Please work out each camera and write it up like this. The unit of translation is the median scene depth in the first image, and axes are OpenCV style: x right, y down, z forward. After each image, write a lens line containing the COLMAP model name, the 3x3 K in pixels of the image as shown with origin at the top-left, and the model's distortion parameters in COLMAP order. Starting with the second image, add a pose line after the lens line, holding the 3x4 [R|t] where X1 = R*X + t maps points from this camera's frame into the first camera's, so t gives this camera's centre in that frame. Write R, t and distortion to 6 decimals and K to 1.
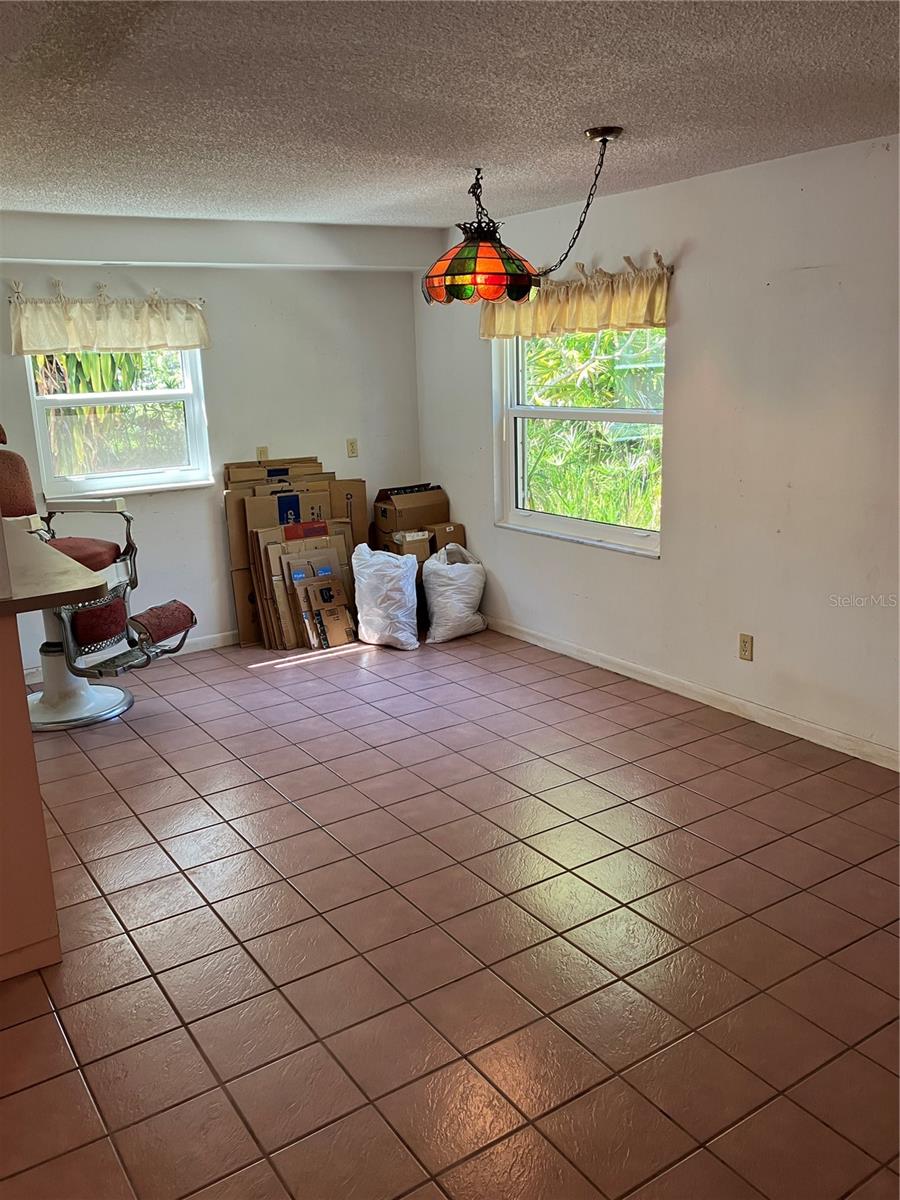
lens RADIAL K [[982.8, 0, 448.3], [0, 982.8, 597.5], [0, 0, 1]] dist [0.009341, 0.002821]
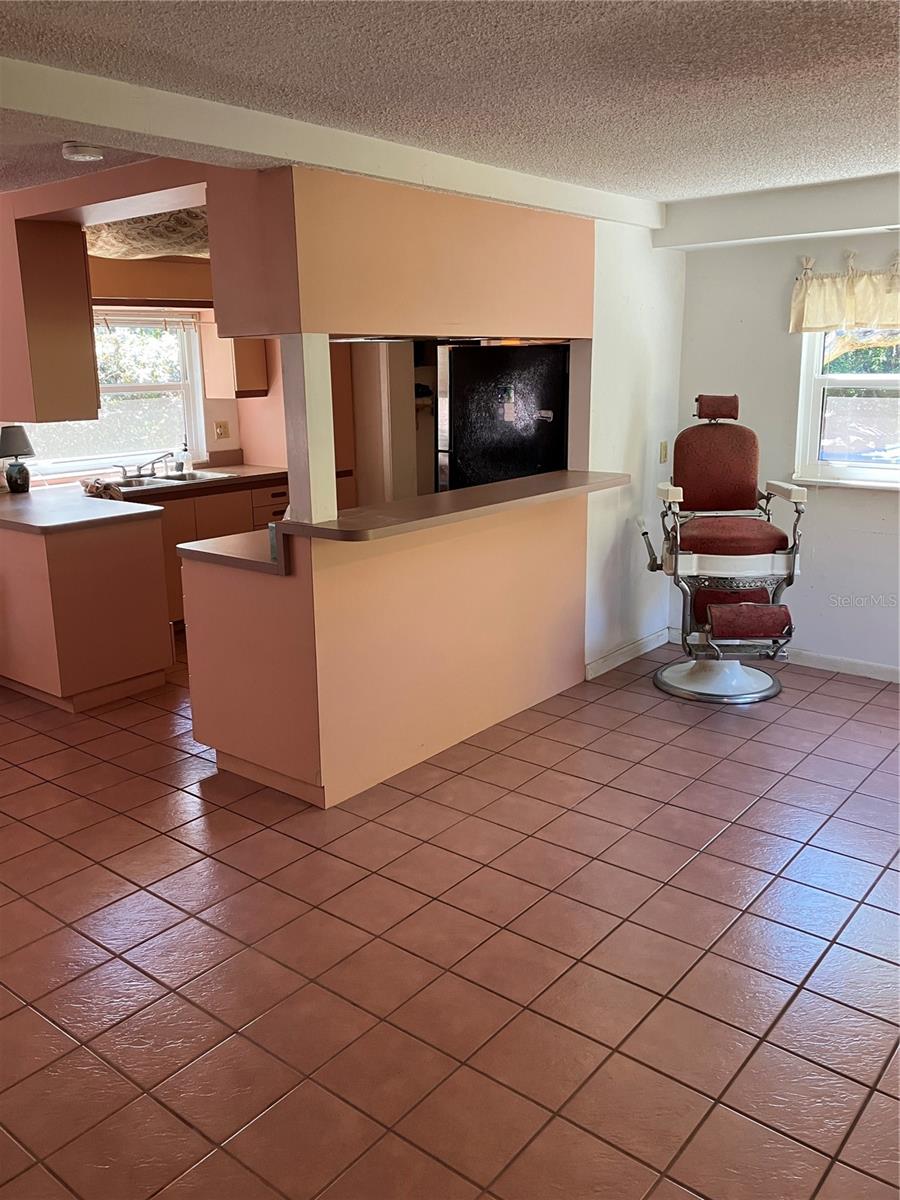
lens RADIAL K [[982.8, 0, 448.7], [0, 982.8, 597.2], [0, 0, 1]] dist [0.009341, 0.002821]
pose [[0.295628, 0.254633, -0.920742, 0.439022], [-0.225977, 0.955108, 0.191581, -0.102687], [0.928191, 0.151430, 0.339898, 0.379854]]
